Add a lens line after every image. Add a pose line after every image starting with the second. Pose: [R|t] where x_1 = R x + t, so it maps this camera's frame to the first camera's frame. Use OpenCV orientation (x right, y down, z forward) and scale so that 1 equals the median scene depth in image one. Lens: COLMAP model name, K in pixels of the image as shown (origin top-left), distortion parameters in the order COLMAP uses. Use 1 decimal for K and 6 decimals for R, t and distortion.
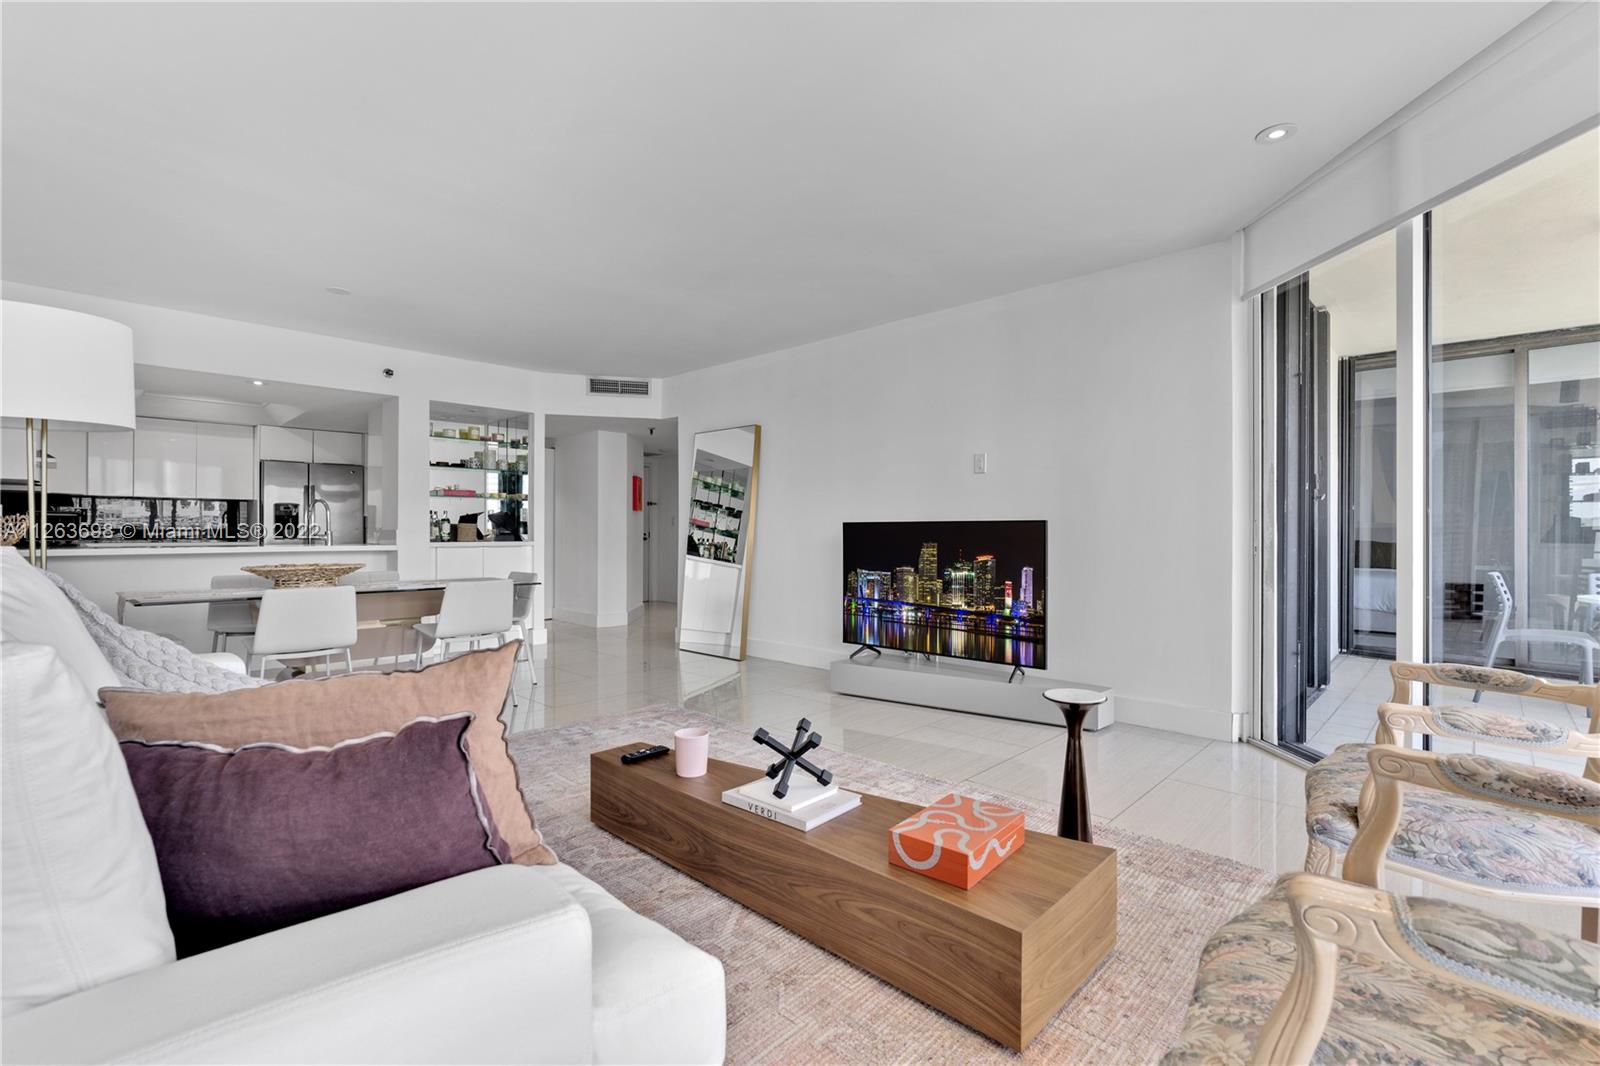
lens RADIAL K [[738.5, 0, 804.0], [0, 738.5, 533.2], [0, 0, 1]] dist [-0.000660, -0.000007]
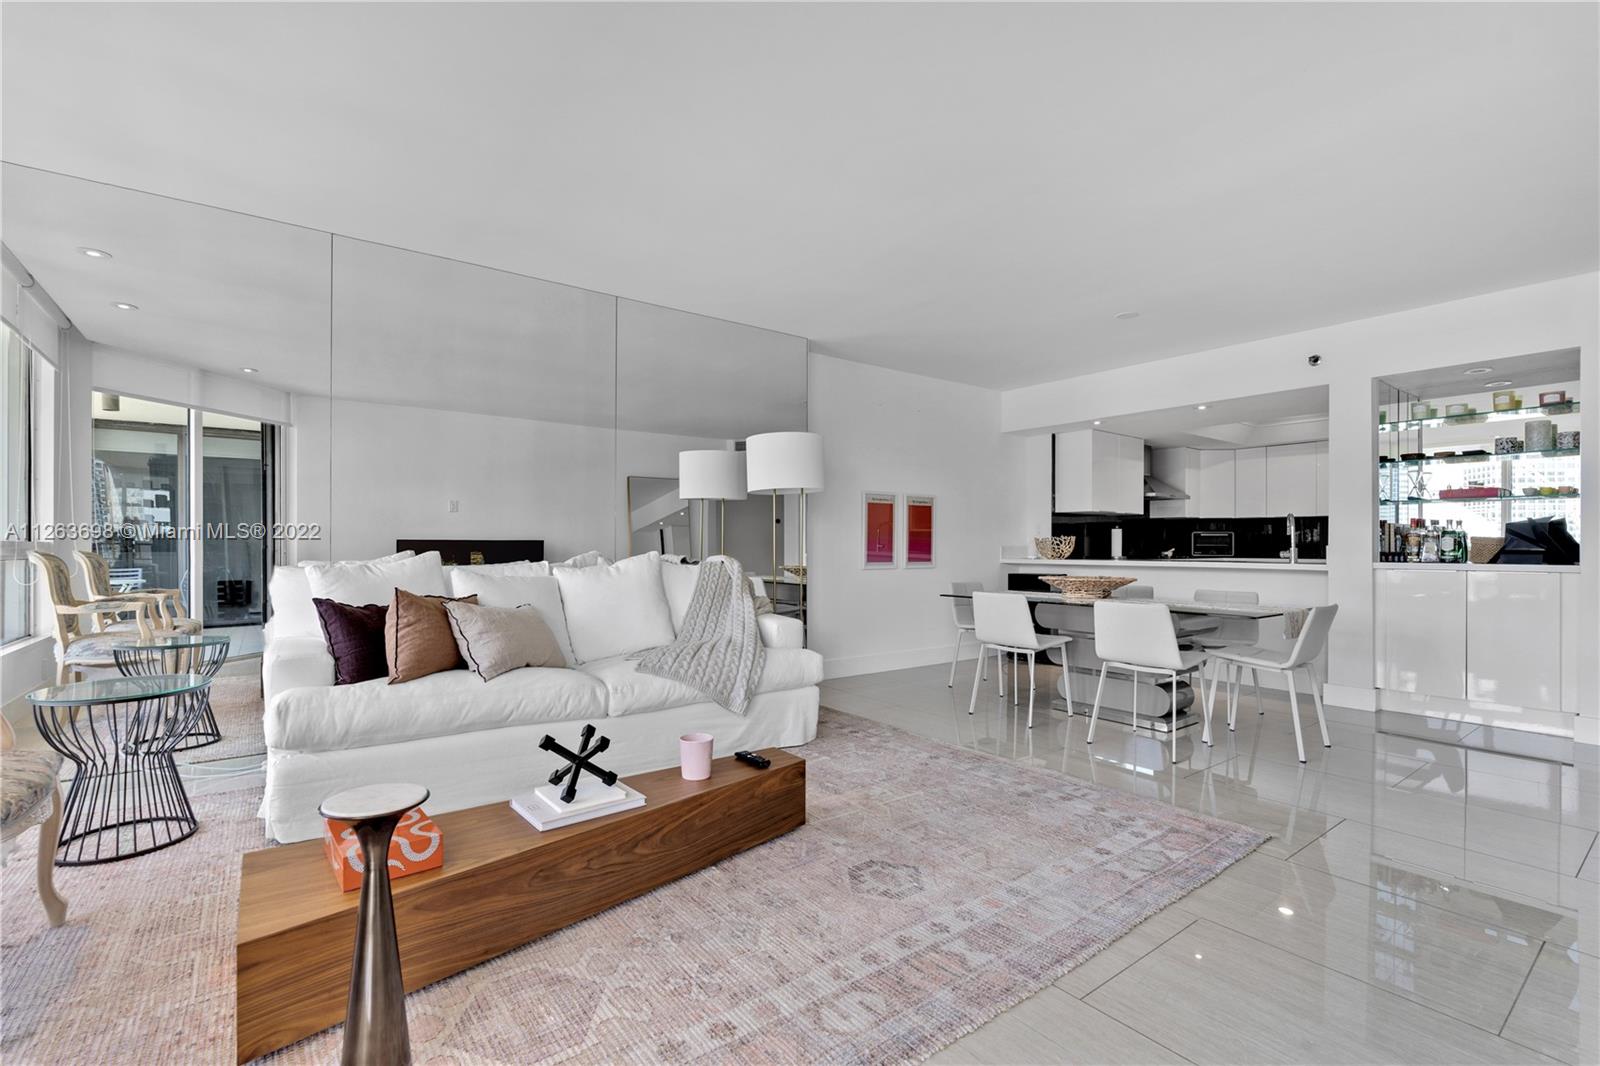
lens RADIAL K [[715.0, 0, 805.8], [0, 715.0, 546.9], [0, 0, 1]] dist [-0.016192, 0.006386]
pose [[-0.170581, -0.000995, -0.985343, 0.500195], [-0.005235, 0.999986, -0.000103, -0.001956], [0.985330, 0.005141, -0.170584, 0.808756]]
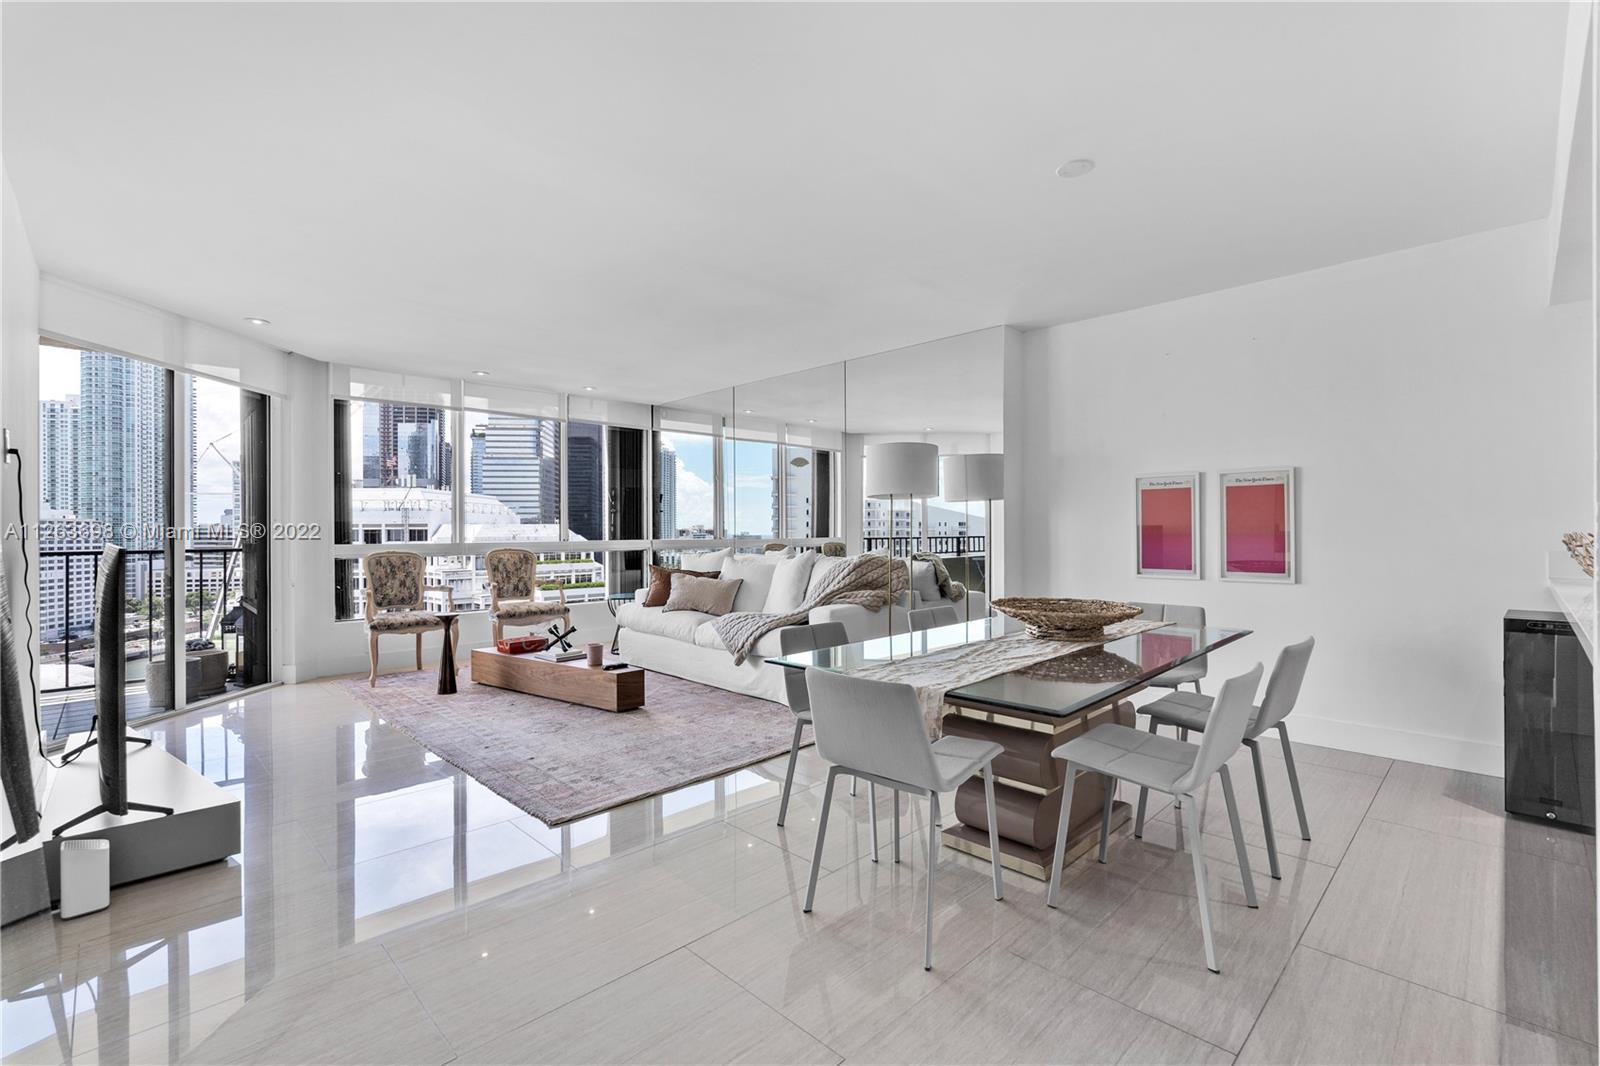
lens RADIAL K [[715.0, 0, 809.0], [0, 715.0, 531.1], [0, 0, 1]] dist [-0.016192, 0.006386]
pose [[-0.999167, 0.002627, 0.040727, -0.497190], [0.002567, 0.999996, -0.001528, -0.029252], [-0.040731, -0.001422, -0.999169, 1.814786]]
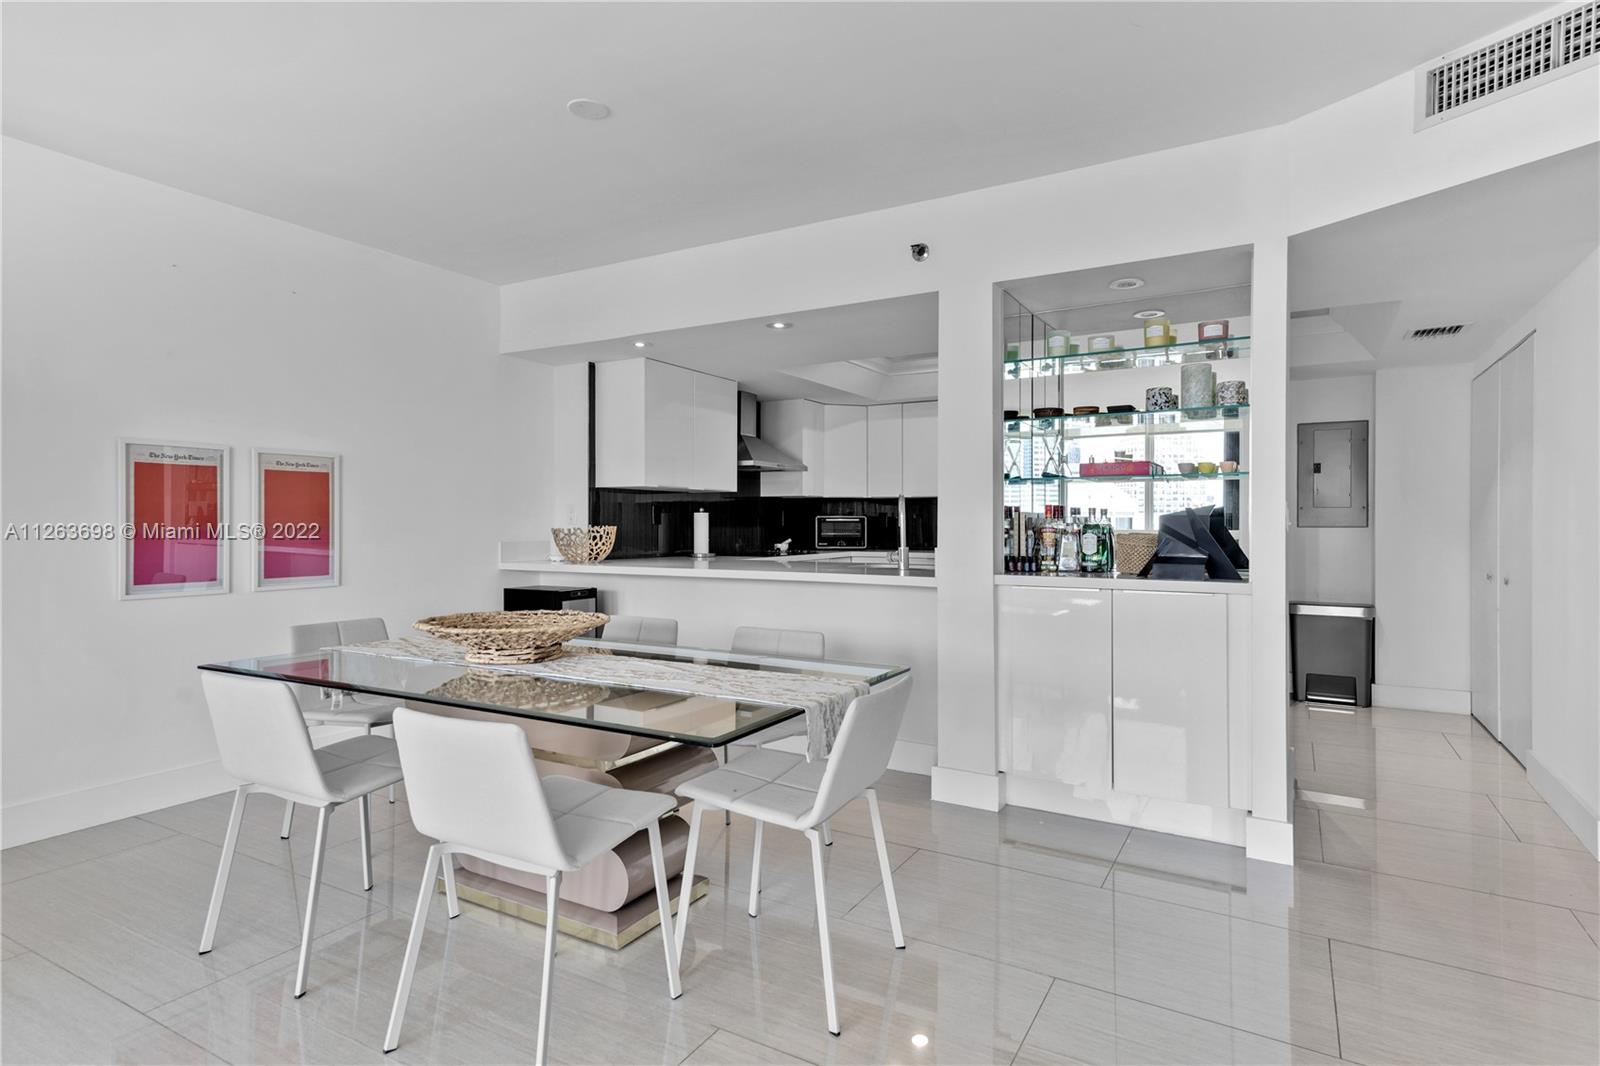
lens RADIAL K [[869.8, 0, 773.4], [0, 869.8, 522.0], [0, 0, 1]] dist [0.016743, 0.003318]
pose [[0.204413, -0.004044, -0.978876, 0.024813], [-0.004161, 0.999979, -0.005000, -0.031613], [0.978876, 0.005095, 0.204392, 1.122824]]
